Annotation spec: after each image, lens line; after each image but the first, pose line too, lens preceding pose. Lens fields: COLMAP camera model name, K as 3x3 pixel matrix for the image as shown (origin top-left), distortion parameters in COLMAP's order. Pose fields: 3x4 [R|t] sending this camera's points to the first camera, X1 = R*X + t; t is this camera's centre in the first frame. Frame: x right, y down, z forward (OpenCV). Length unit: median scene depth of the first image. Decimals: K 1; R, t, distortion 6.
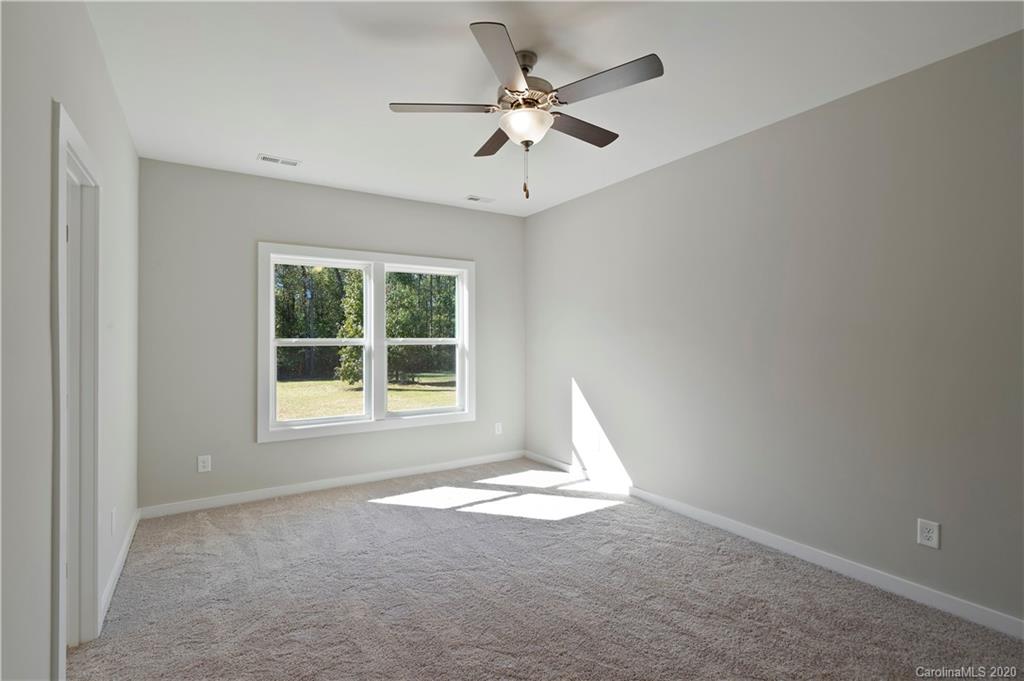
lens RADIAL K [[484.2, 0, 512.0], [0, 484.2, 340.5], [0, 0, 1]] dist [-0.000025, -0.000080]
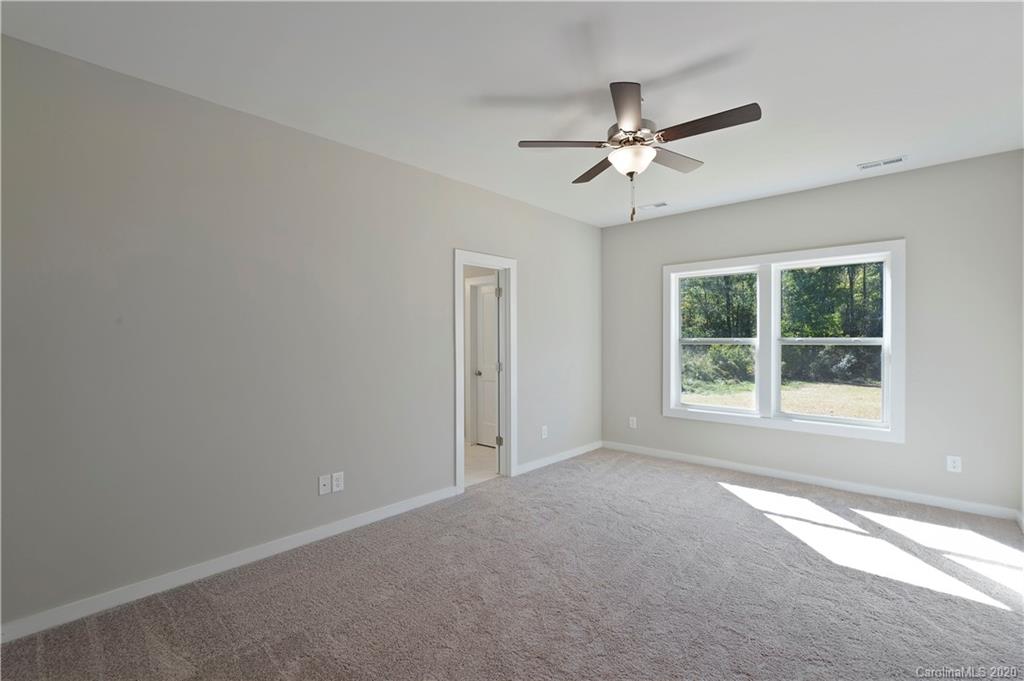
lens RADIAL K [[481.3, 0, 509.0], [0, 481.3, 345.9], [0, 0, 1]] dist [-0.000769, -0.000113]
pose [[0.249119, 0.016285, -0.968336, 0.617619], [-0.003865, 0.999867, 0.015821, -0.001783], [0.968465, -0.000198, 0.249149, 0.232492]]
